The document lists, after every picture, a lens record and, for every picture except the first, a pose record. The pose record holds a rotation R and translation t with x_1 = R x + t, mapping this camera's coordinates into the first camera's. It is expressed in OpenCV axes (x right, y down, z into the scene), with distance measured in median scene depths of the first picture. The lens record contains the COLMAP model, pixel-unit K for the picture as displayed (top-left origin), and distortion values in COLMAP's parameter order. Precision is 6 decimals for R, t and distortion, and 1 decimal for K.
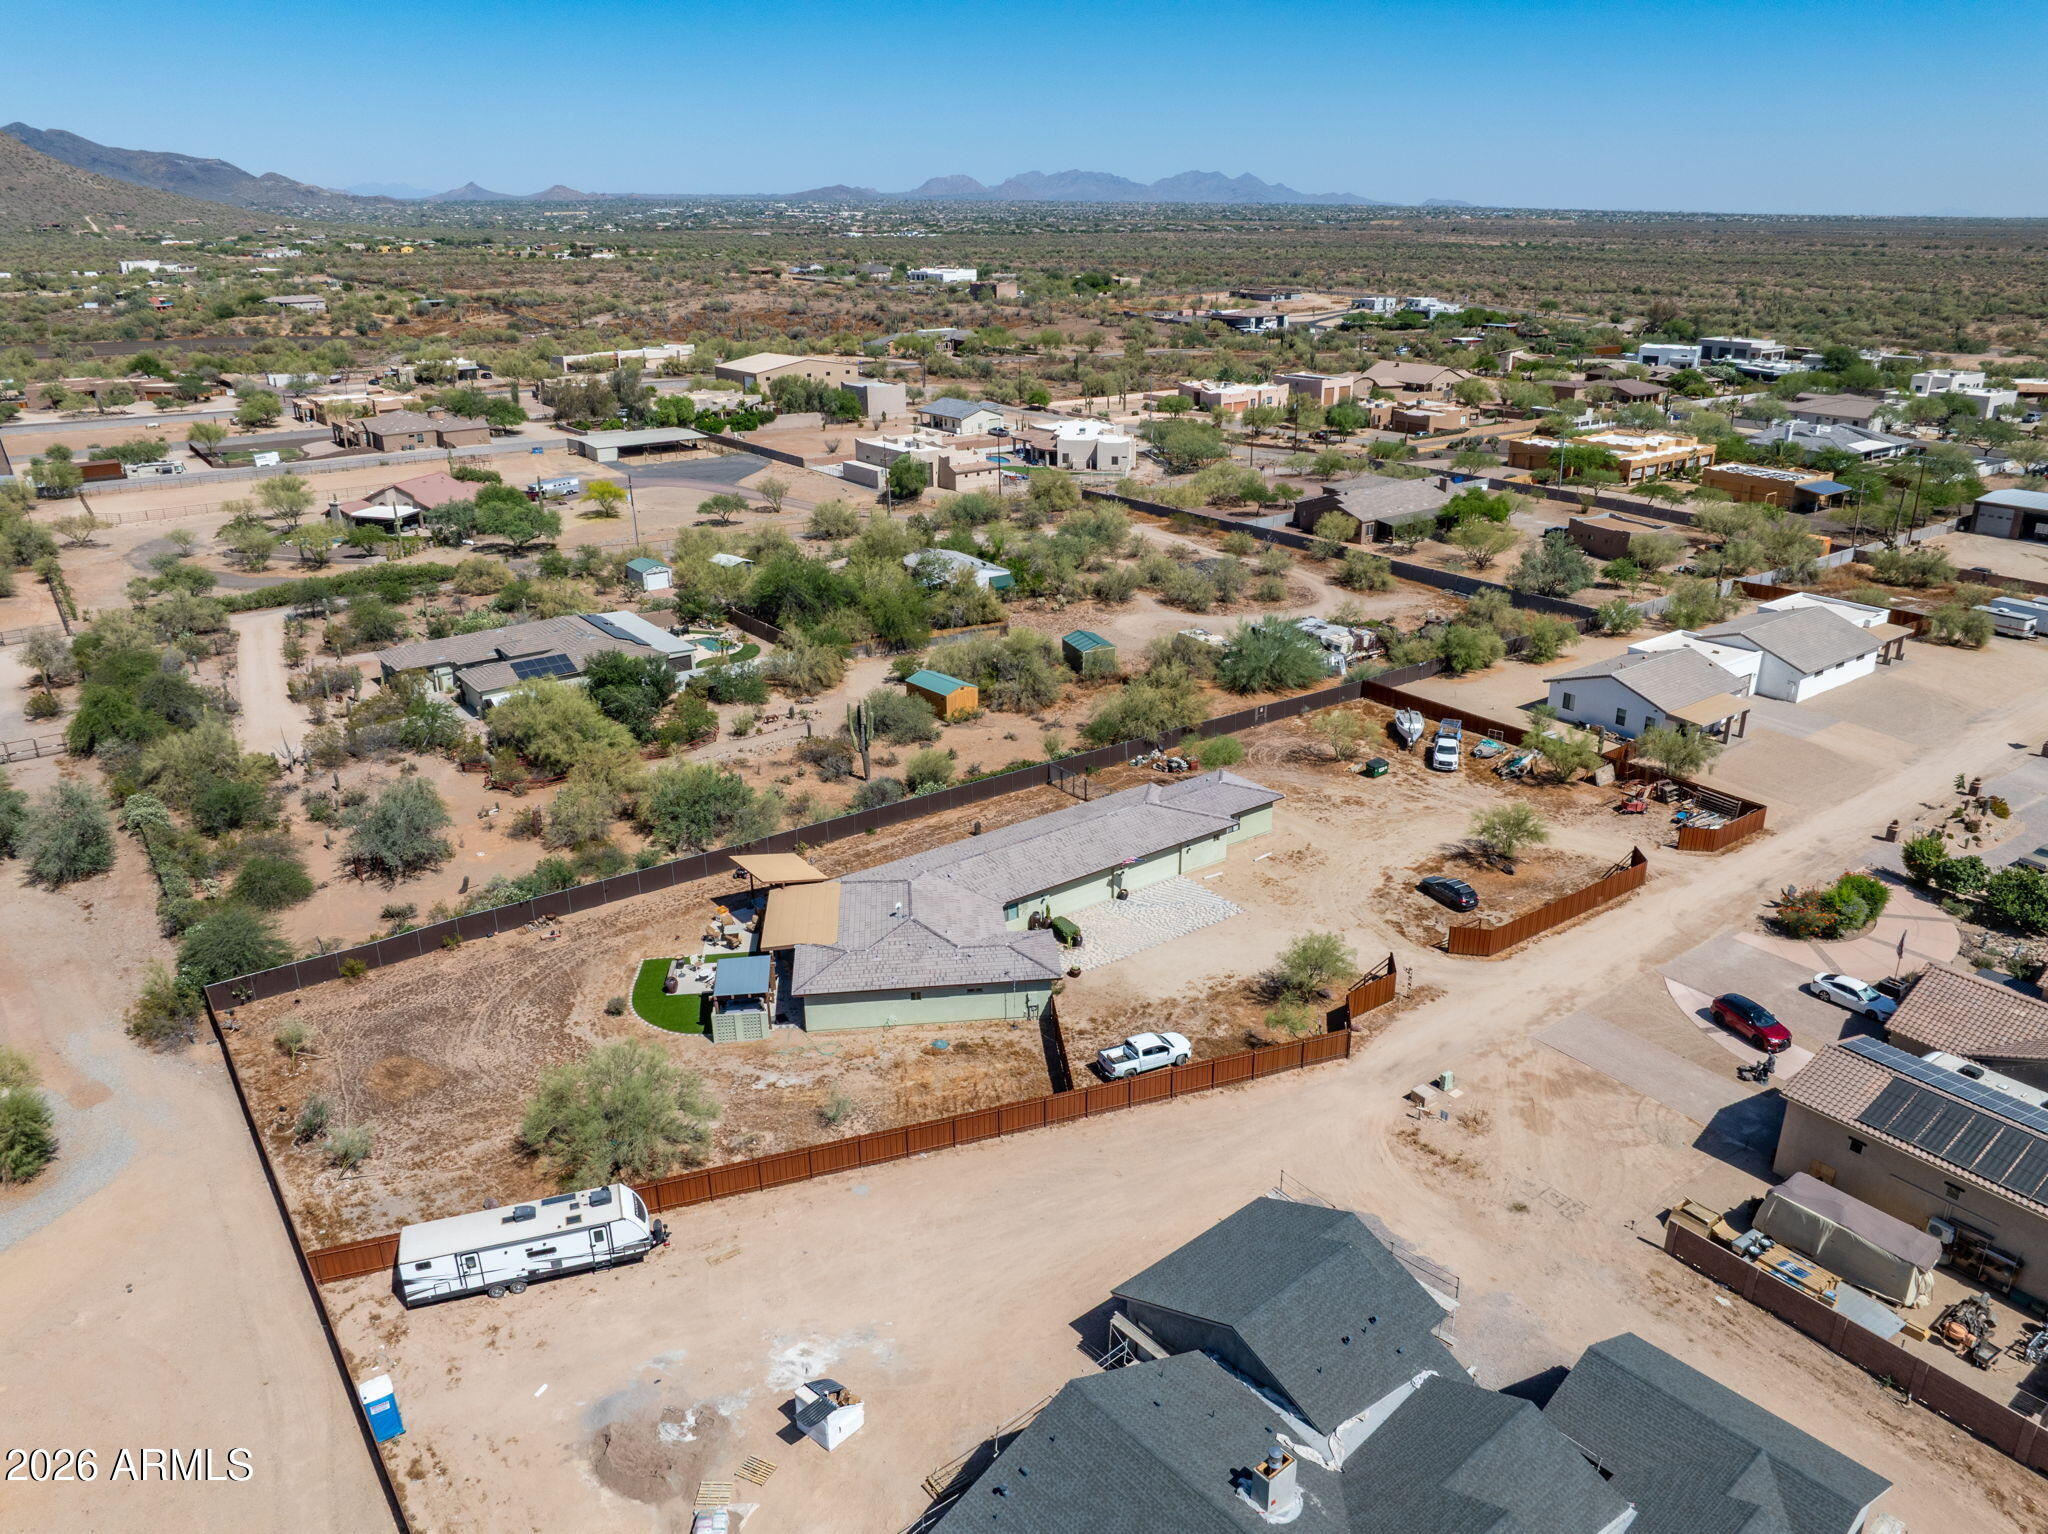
lens RADIAL K [[1438.9, 0, 1031.0], [0, 1438.9, 760.5], [0, 0, 1]] dist [-0.037567, -0.000962]
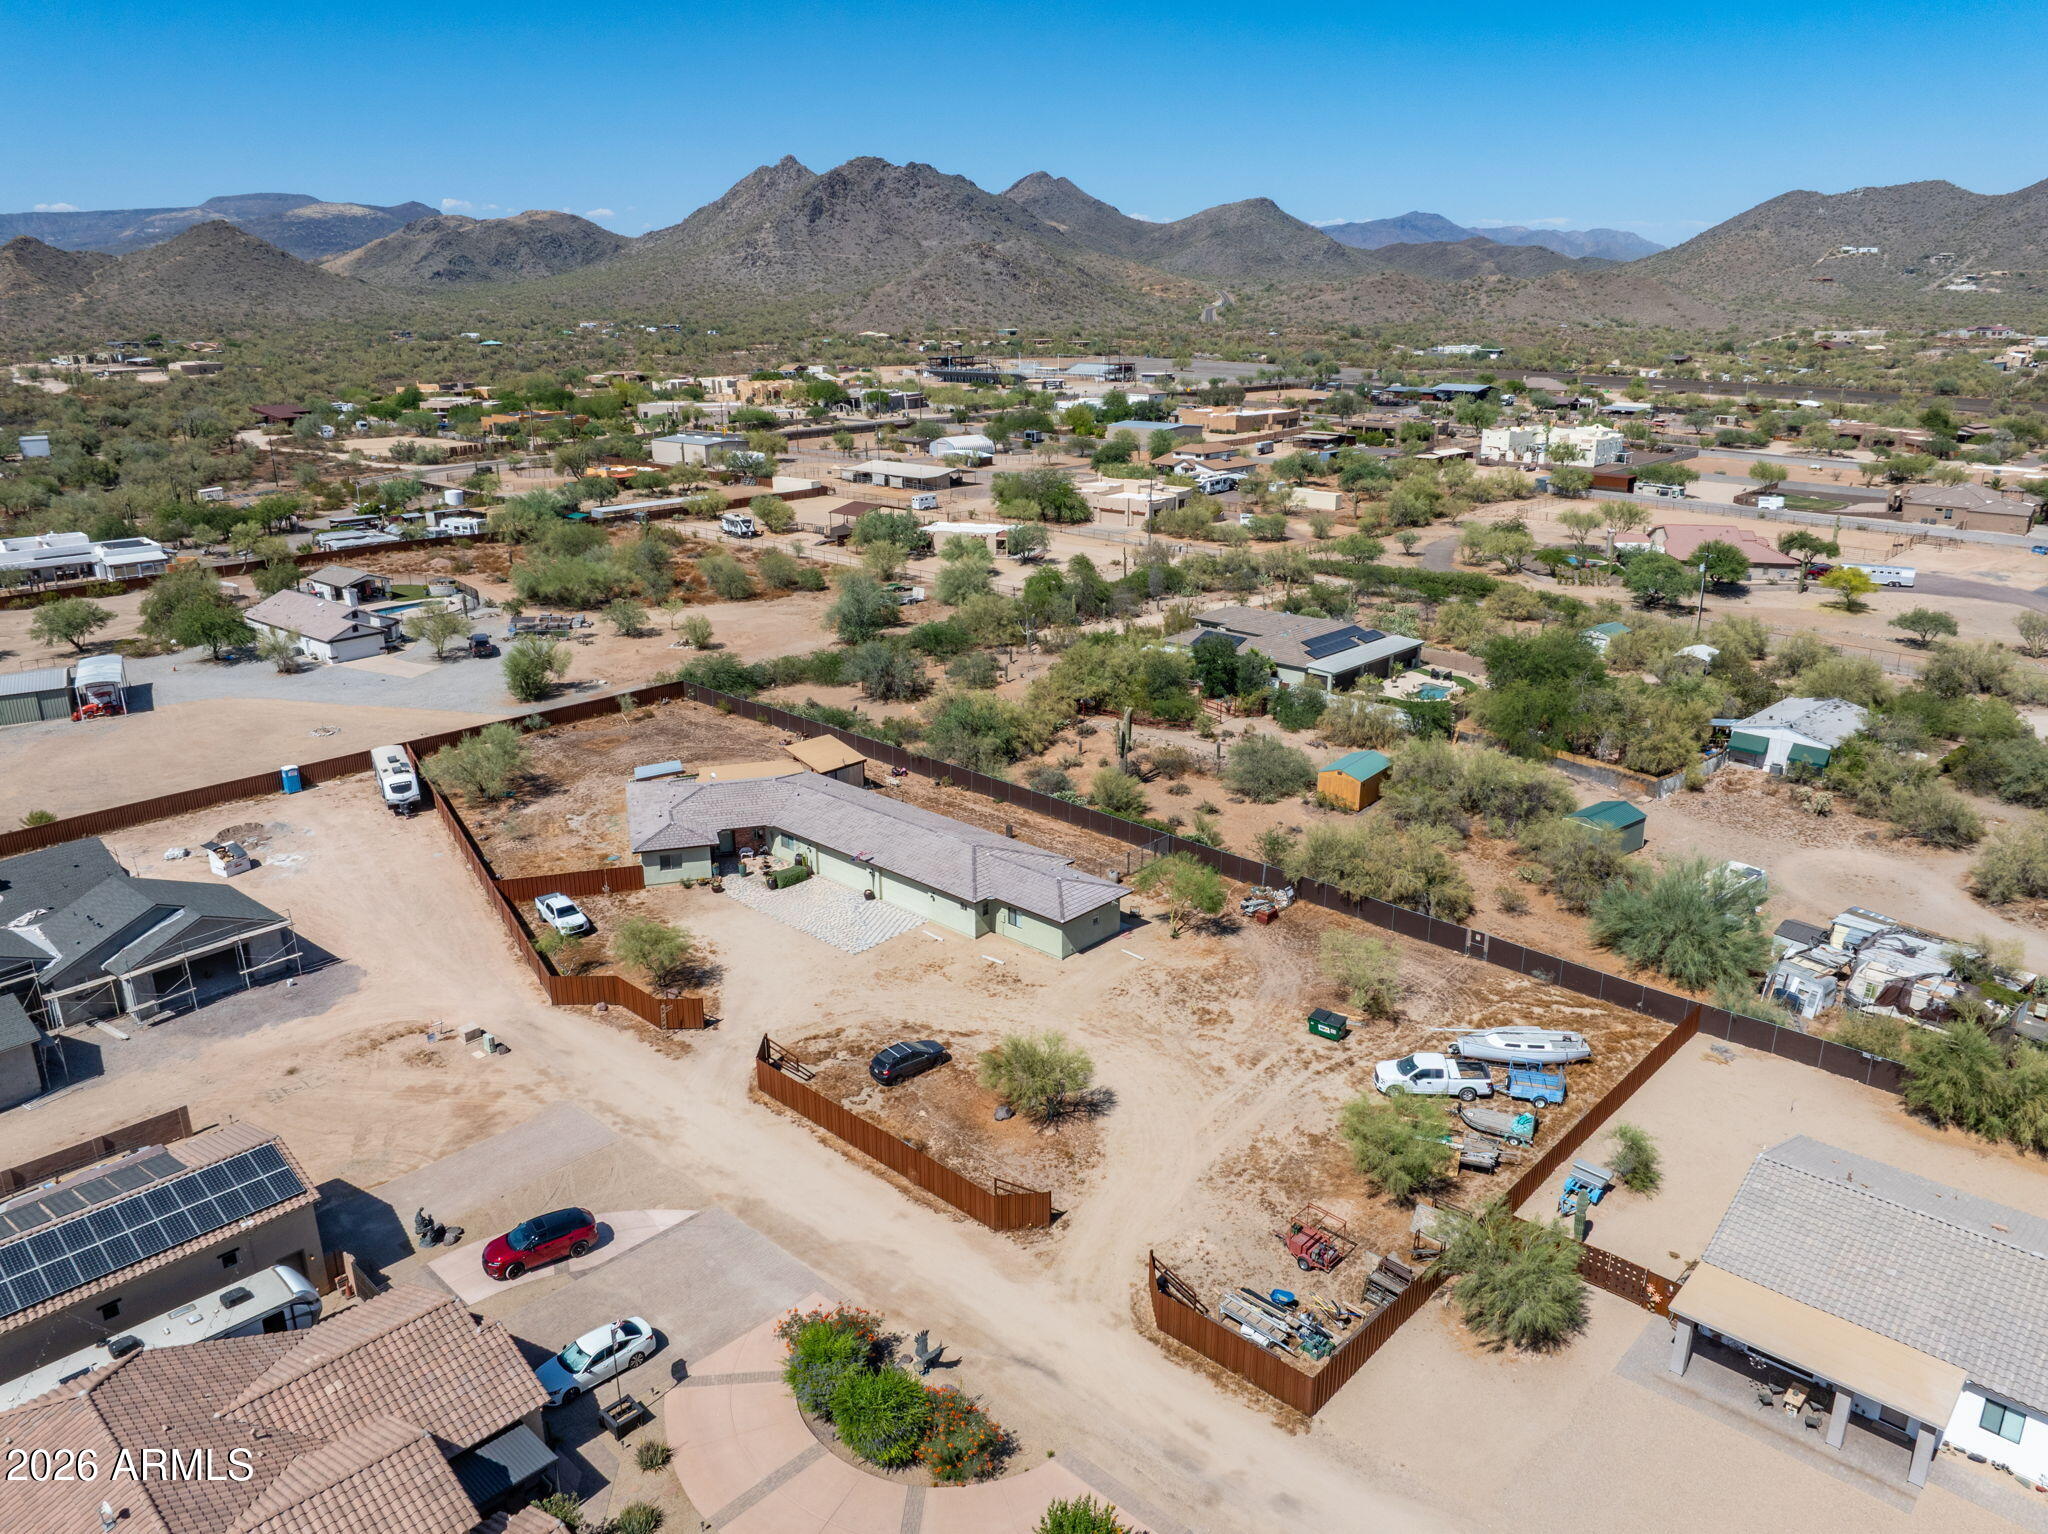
lens RADIAL K [[1438.9, 0, 1031.0], [0, 1438.9, 760.5], [0, 0, 1]] dist [-0.037567, -0.000962]
pose [[0.181290, 0.310336, -0.933180, 0.768570], [-0.351782, 0.906582, 0.233150, -0.205423], [0.918359, 0.286008, 0.273525, 0.623253]]
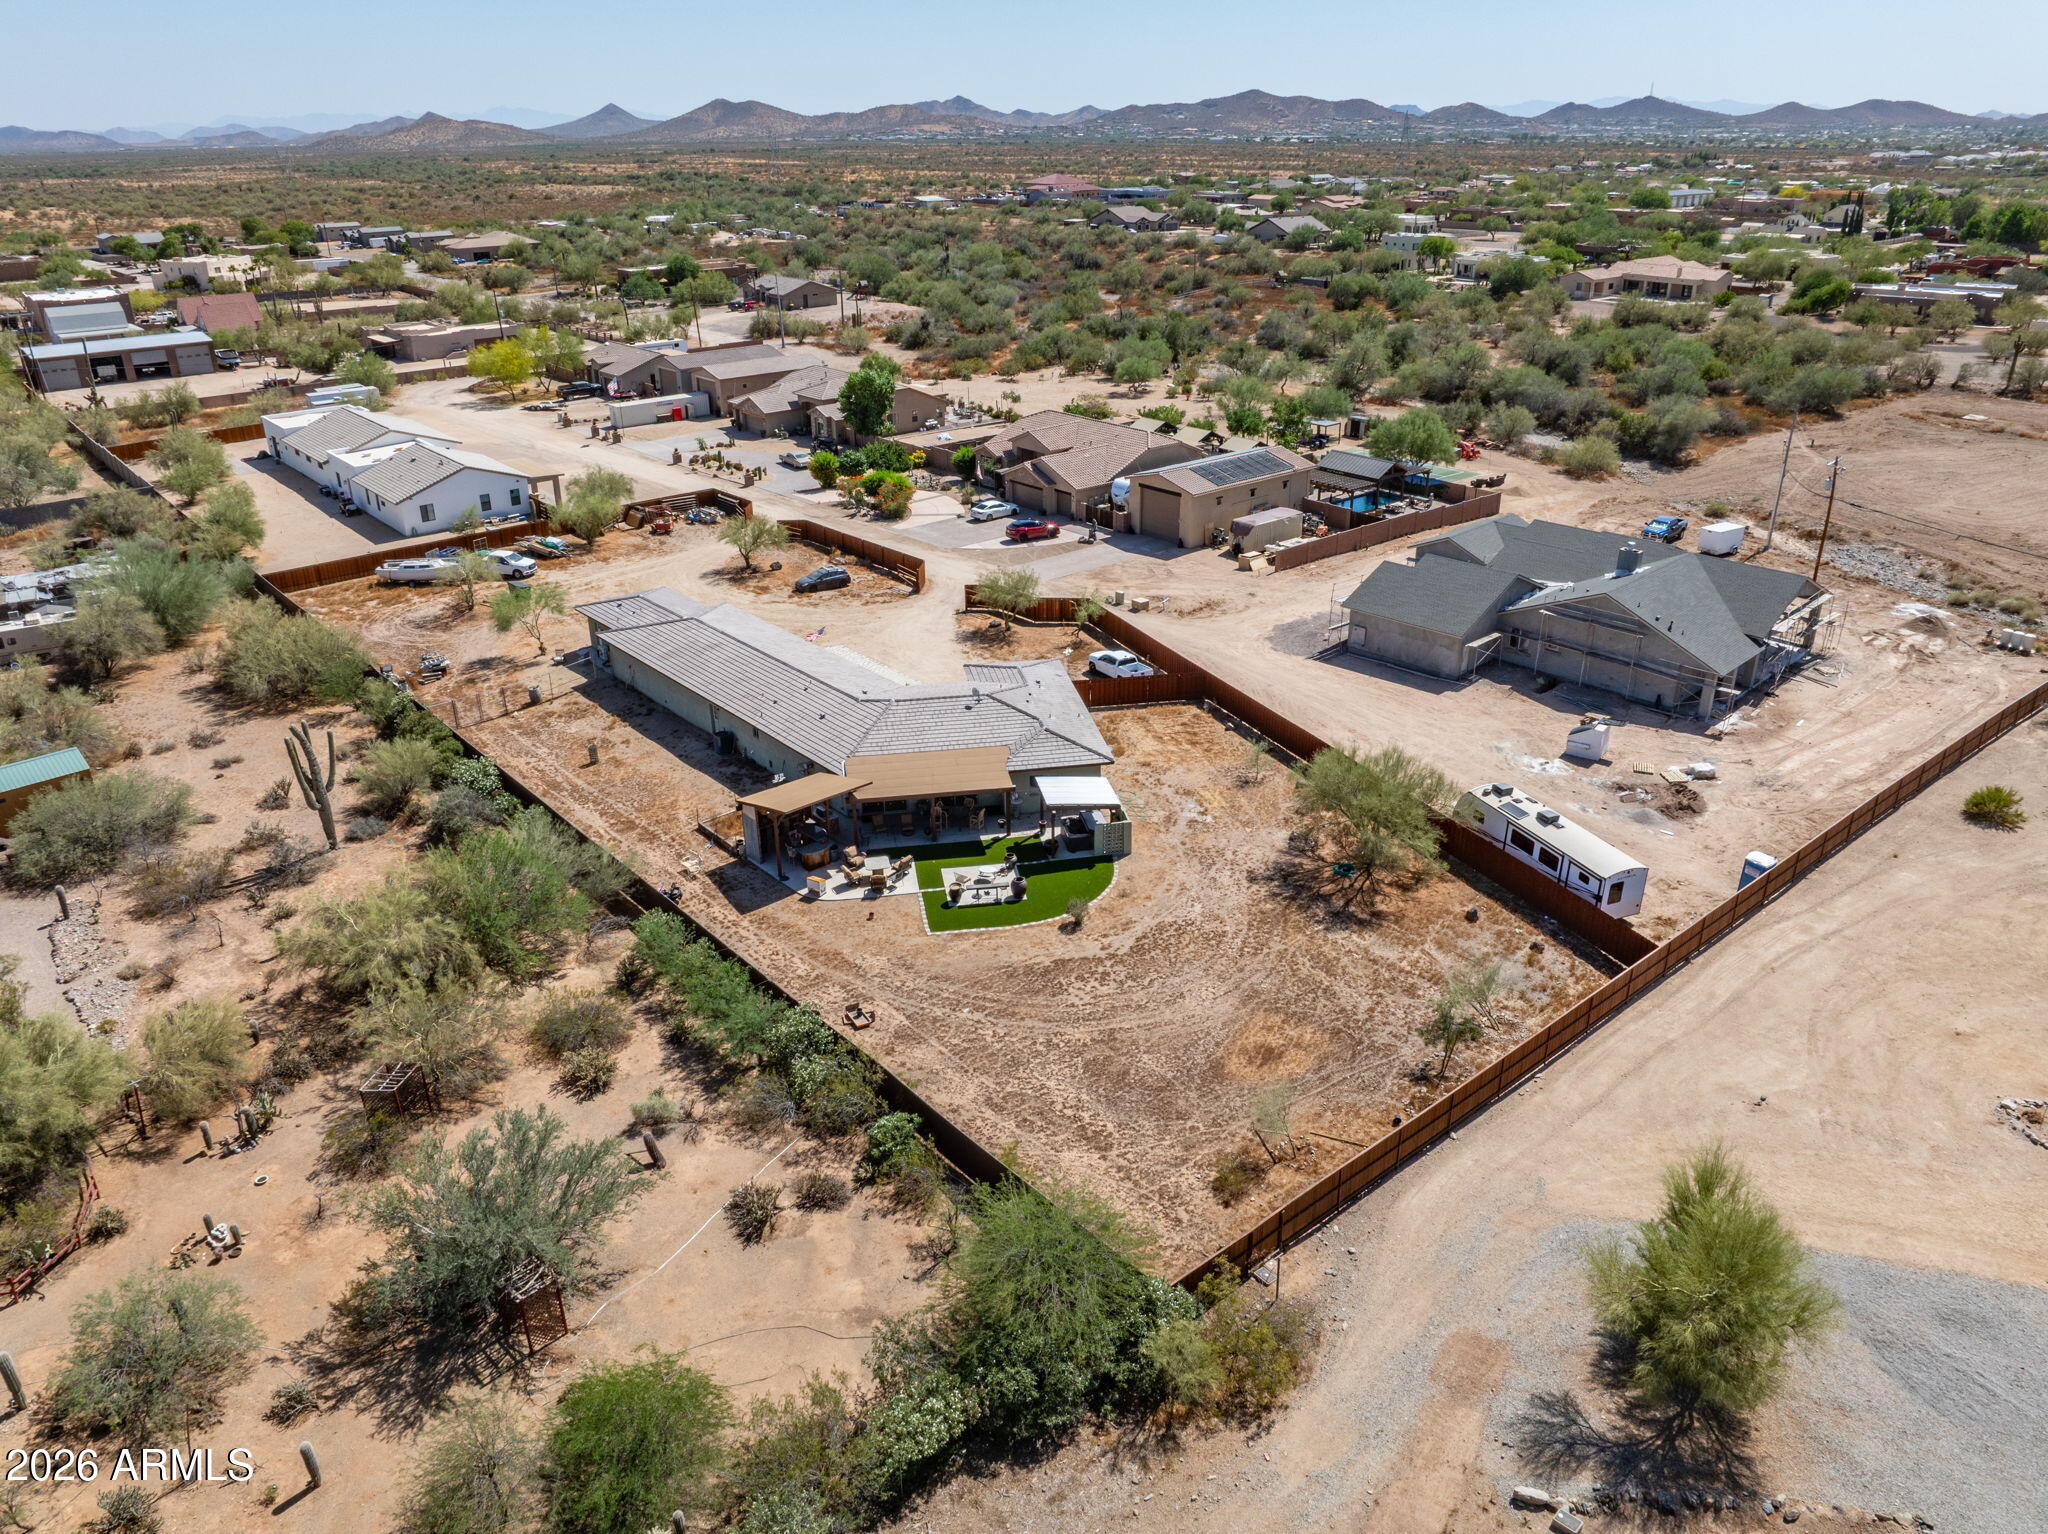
lens RADIAL K [[1438.9, 0, 1031.0], [0, 1438.9, 760.5], [0, 0, 1]] dist [-0.037567, -0.000962]
pose [[-0.066782, -0.404005, 0.912316, -0.641414], [0.367748, 0.840020, 0.398909, -0.143262], [-0.927525, 0.362142, 0.092474, 0.617577]]
